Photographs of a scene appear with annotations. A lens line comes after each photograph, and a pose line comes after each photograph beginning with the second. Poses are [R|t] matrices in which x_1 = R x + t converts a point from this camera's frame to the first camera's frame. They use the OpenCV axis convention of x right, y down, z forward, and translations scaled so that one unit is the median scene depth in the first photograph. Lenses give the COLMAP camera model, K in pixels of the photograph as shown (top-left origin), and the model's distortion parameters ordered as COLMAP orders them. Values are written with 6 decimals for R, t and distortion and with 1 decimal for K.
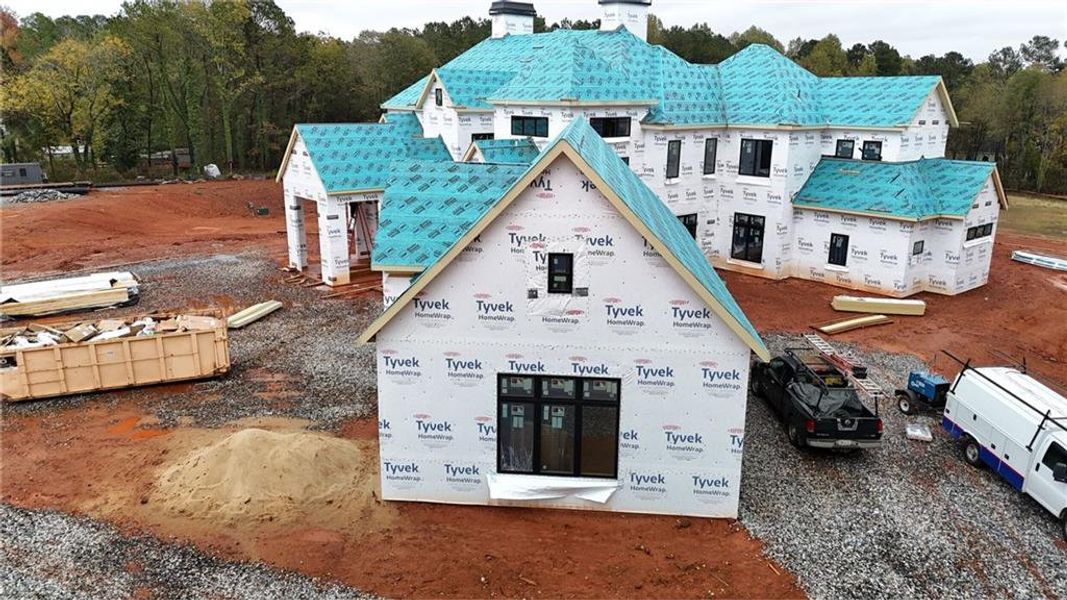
lens RADIAL K [[774.2, 0, 533.5], [0, 774.2, 300.0], [0, 0, 1]] dist [0.043614, -0.003151]
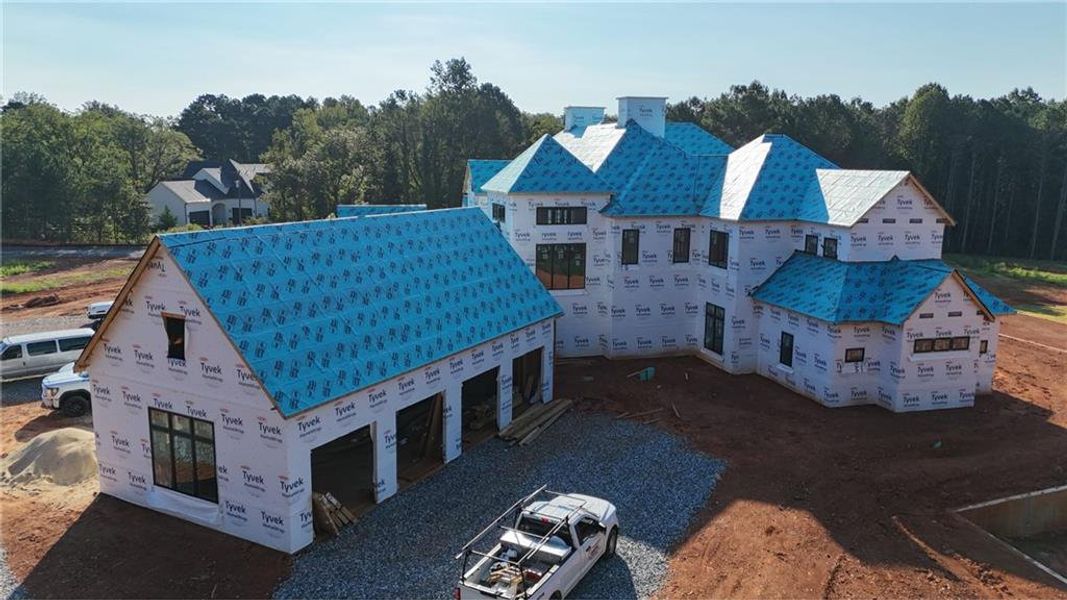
lens RADIAL K [[774.2, 0, 533.5], [0, 774.2, 300.0], [0, 0, 1]] dist [0.043614, -0.003151]
pose [[0.916953, 0.072435, -0.392366, 0.481402], [-0.105712, 0.992345, -0.063849, -0.031341], [0.384738, 0.100024, 0.917590, 0.006245]]
